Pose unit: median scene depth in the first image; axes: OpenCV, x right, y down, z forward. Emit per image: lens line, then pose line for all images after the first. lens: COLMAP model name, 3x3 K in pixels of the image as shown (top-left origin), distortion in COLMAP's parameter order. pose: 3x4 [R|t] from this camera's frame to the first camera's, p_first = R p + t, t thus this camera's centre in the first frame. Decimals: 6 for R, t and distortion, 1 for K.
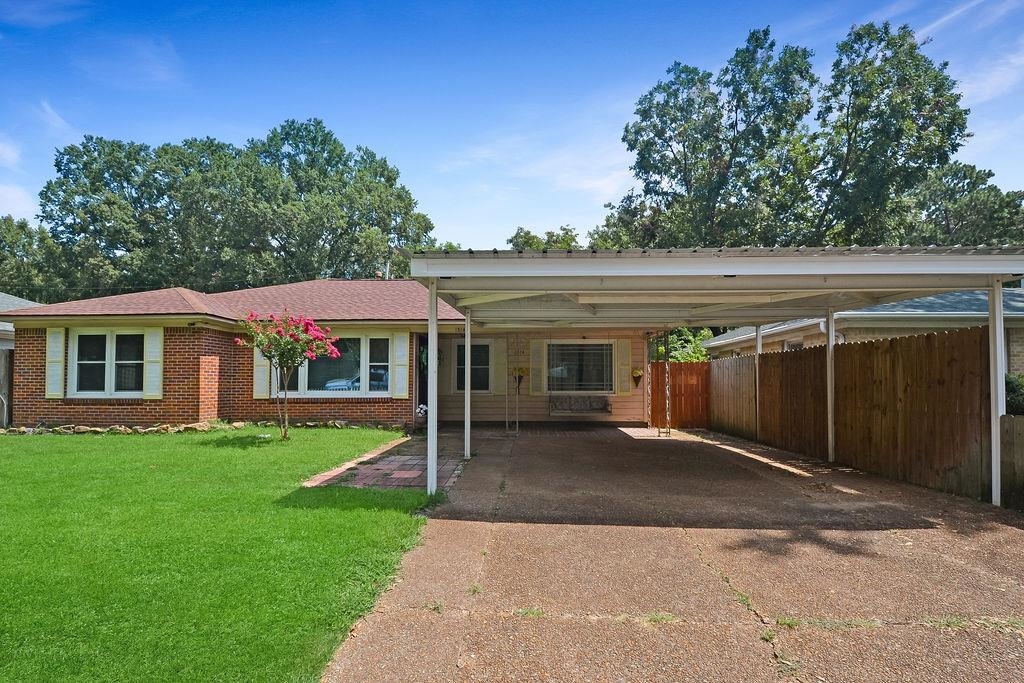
lens RADIAL K [[471.1, 0, 513.0], [0, 471.1, 372.7], [0, 0, 1]] dist [0.015882, -0.022069]
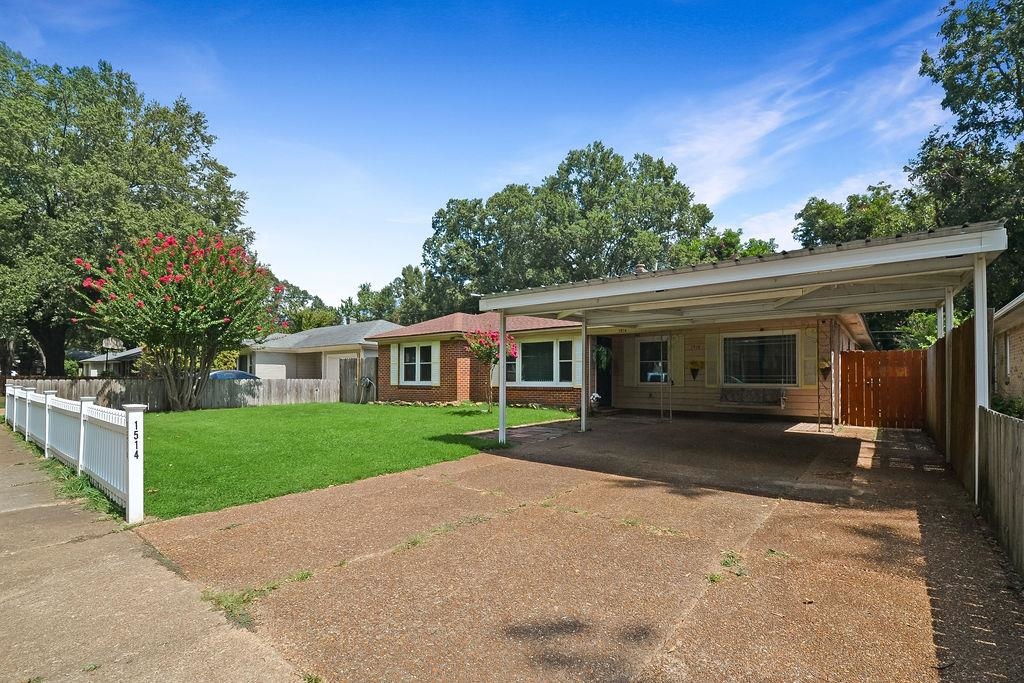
lens RADIAL K [[471.1, 0, 513.0], [0, 471.1, 372.7], [0, 0, 1]] dist [0.015882, -0.022069]
pose [[0.804551, -0.005796, -0.593855, 0.316984], [0.012174, 0.999903, 0.006734, 0.002779], [0.593759, -0.012647, 0.804544, -0.104343]]
